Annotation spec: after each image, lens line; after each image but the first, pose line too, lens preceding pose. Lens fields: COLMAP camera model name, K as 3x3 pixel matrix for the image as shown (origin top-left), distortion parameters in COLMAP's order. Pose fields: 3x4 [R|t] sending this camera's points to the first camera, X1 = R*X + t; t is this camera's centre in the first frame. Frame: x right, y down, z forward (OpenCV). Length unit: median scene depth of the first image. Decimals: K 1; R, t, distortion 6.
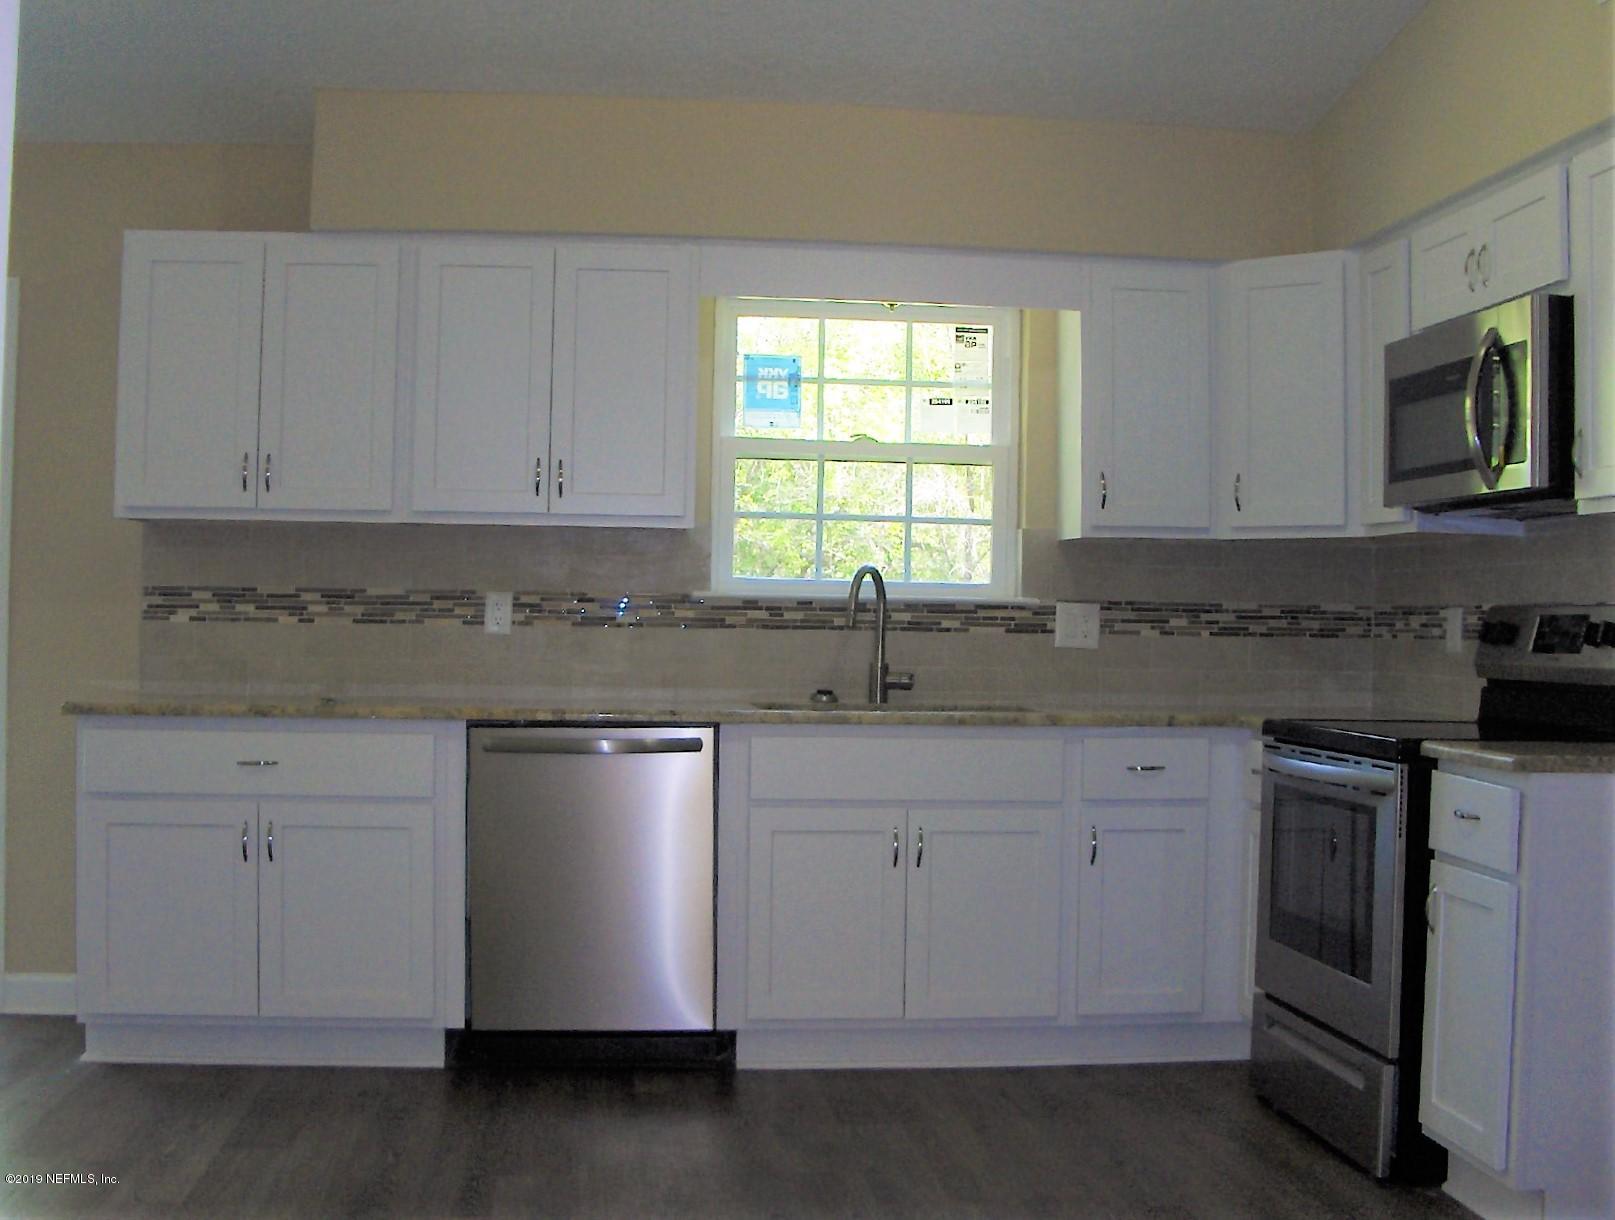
lens RADIAL K [[1672.7, 0, 808.0], [0, 1672.7, 612.8], [0, 0, 1]] dist [-0.074633, 0.000000]
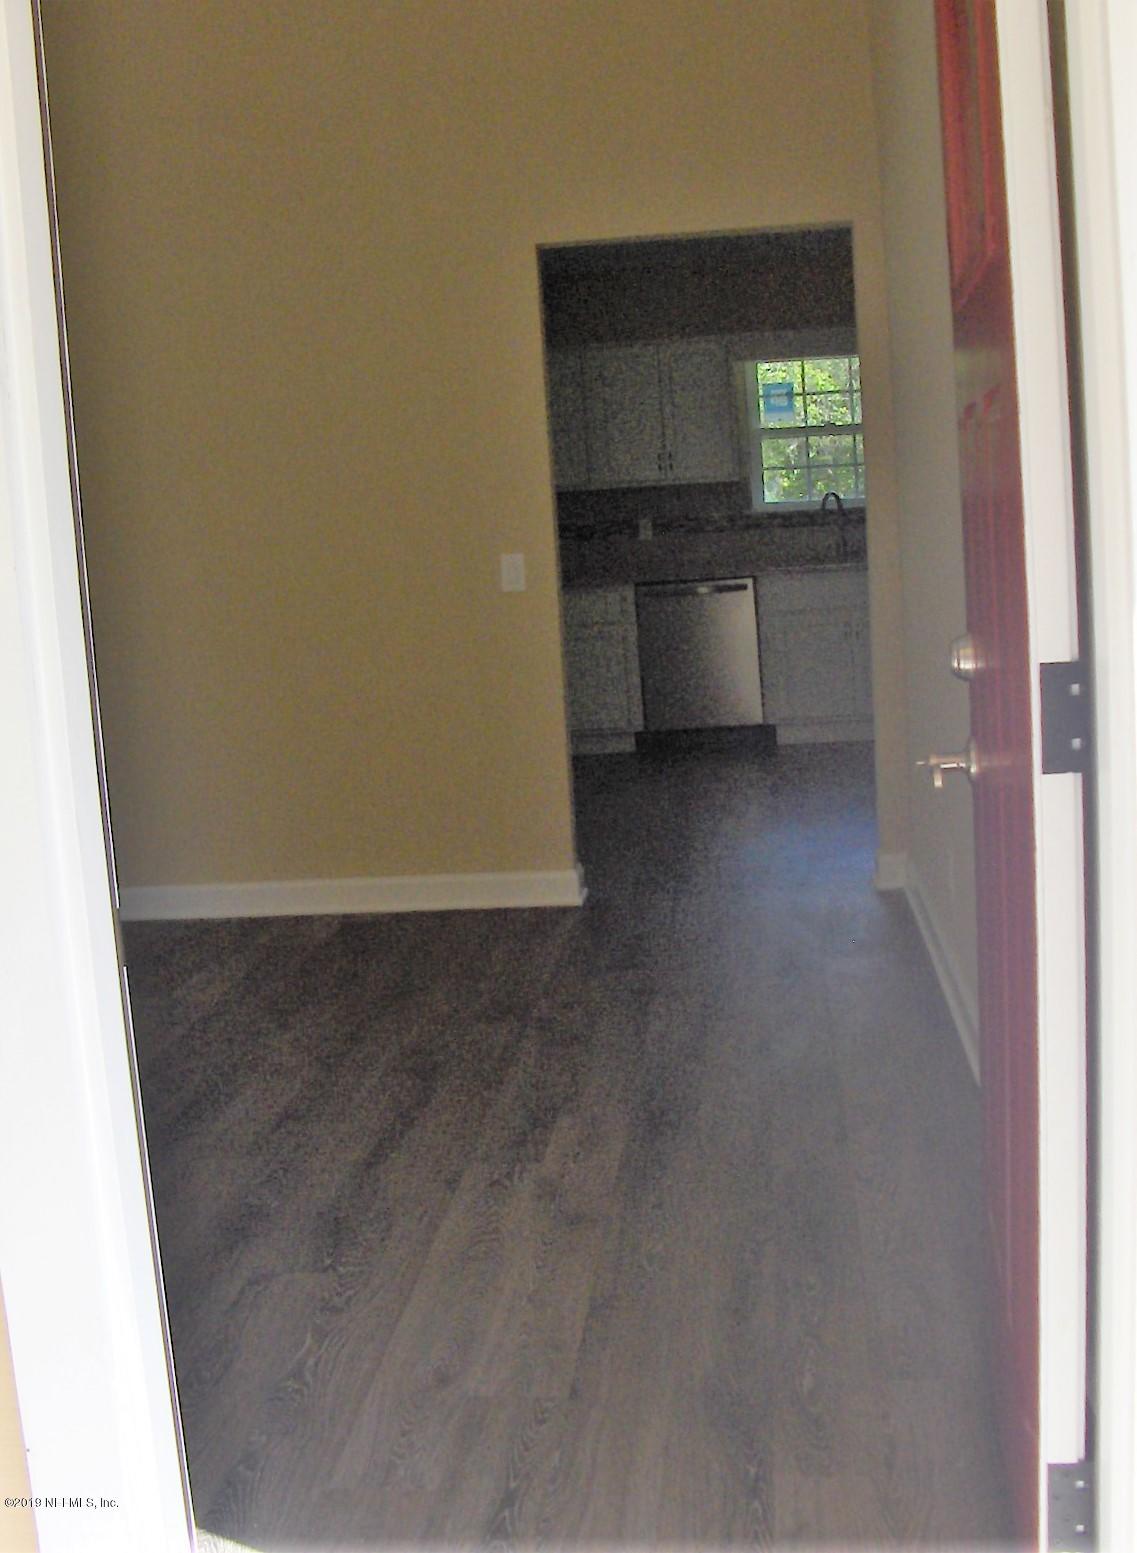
lens RADIAL K [[1784.0, 0, 574.5], [0, 1784.0, 777.3], [0, 0, 1]] dist [-0.062104, 0.000000]
pose [[0.972592, -0.046091, -0.227905, 0.194517], [0.076843, 0.988798, 0.127959, 0.012711], [0.219454, -0.141965, 0.965239, -1.066238]]
